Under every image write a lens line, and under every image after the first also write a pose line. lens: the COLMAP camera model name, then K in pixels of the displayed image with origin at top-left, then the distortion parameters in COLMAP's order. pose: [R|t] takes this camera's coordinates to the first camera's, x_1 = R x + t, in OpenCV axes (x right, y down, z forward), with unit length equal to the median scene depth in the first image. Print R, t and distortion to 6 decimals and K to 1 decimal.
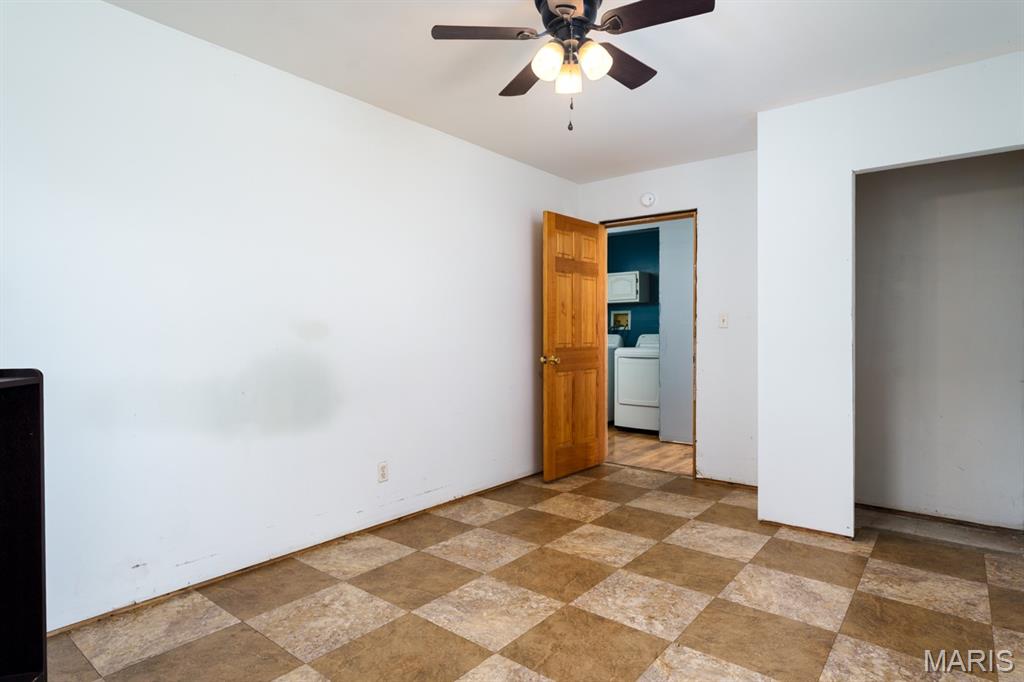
lens RADIAL K [[568.1, 0, 511.7], [0, 568.1, 340.5], [0, 0, 1]] dist [-0.000547, -0.000419]
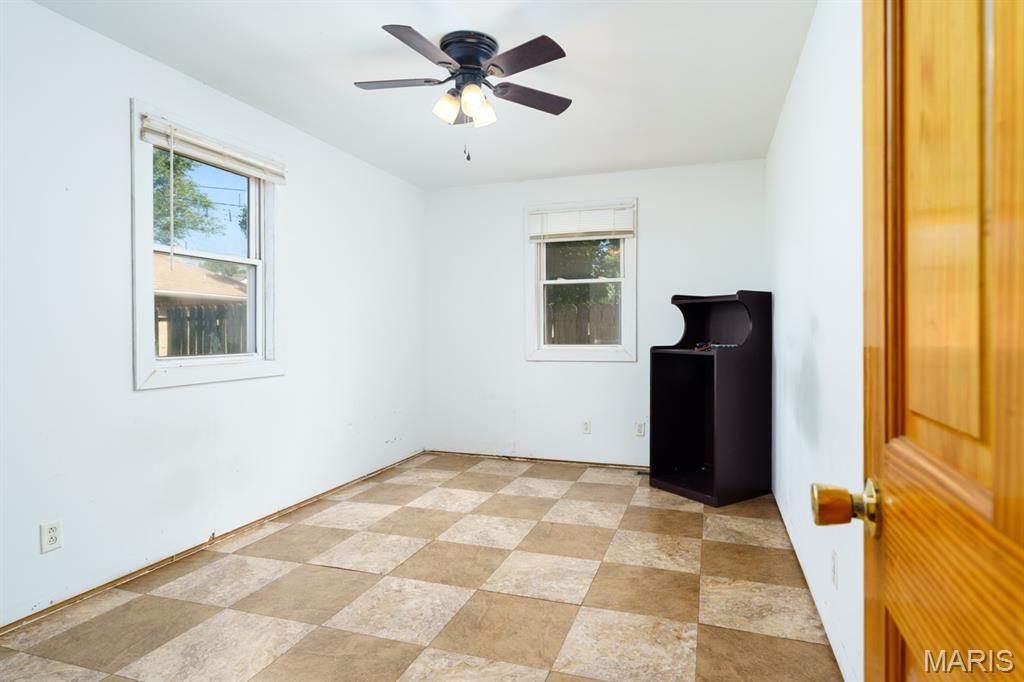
lens RADIAL K [[568.1, 0, 513.1], [0, 568.1, 336.2], [0, 0, 1]] dist [-0.000547, -0.000419]
pose [[-0.945635, 0.006231, -0.325170, 0.368866], [0.000112, 0.999823, 0.018834, -0.018865], [0.325230, 0.017774, -0.945468, 1.977096]]
